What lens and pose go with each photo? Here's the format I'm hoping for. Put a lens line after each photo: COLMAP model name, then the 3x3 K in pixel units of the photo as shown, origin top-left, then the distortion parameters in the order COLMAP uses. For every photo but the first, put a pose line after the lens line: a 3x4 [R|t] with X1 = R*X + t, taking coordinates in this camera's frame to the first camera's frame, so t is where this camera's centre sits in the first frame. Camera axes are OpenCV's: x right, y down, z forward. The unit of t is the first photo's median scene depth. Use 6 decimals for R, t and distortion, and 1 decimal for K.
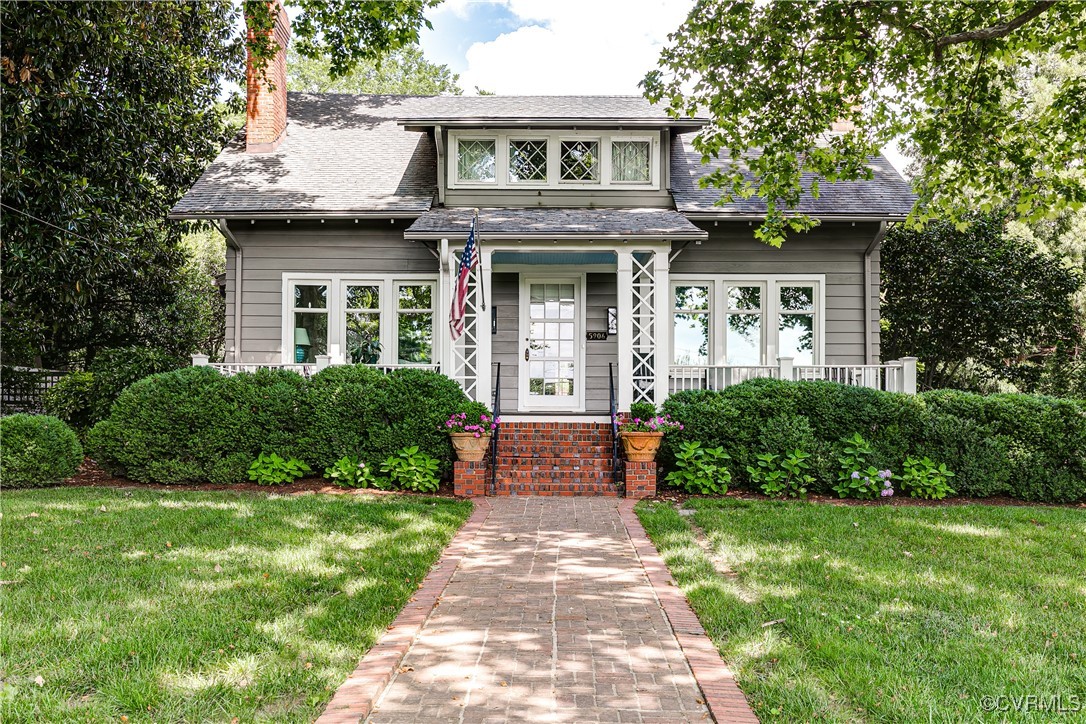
lens RADIAL K [[1211.1, 0, 541.7], [0, 1211.1, 360.4], [0, 0, 1]] dist [-0.034684, 0.000000]
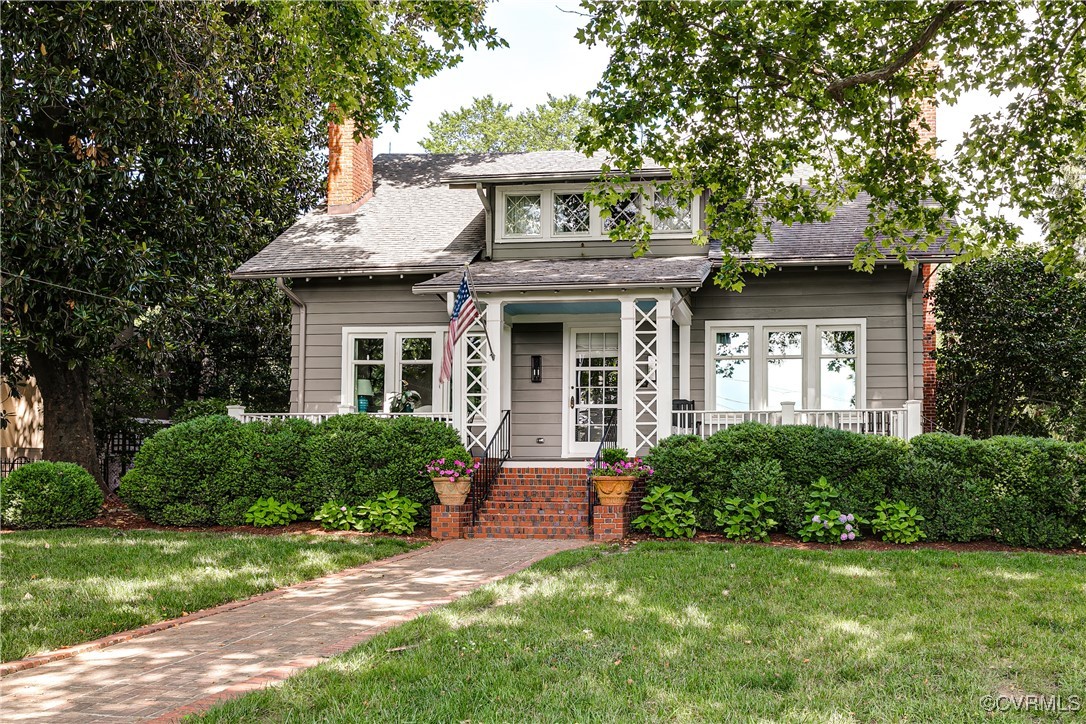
lens RADIAL K [[1211.1, 0, 545.8], [0, 1211.1, 366.0], [0, 0, 1]] dist [-0.034684, 0.000000]
pose [[0.990050, -0.015356, -0.139873, 0.167438], [0.010198, 0.999244, -0.037520, 0.003820], [0.140344, 0.035720, 0.989458, -0.020429]]
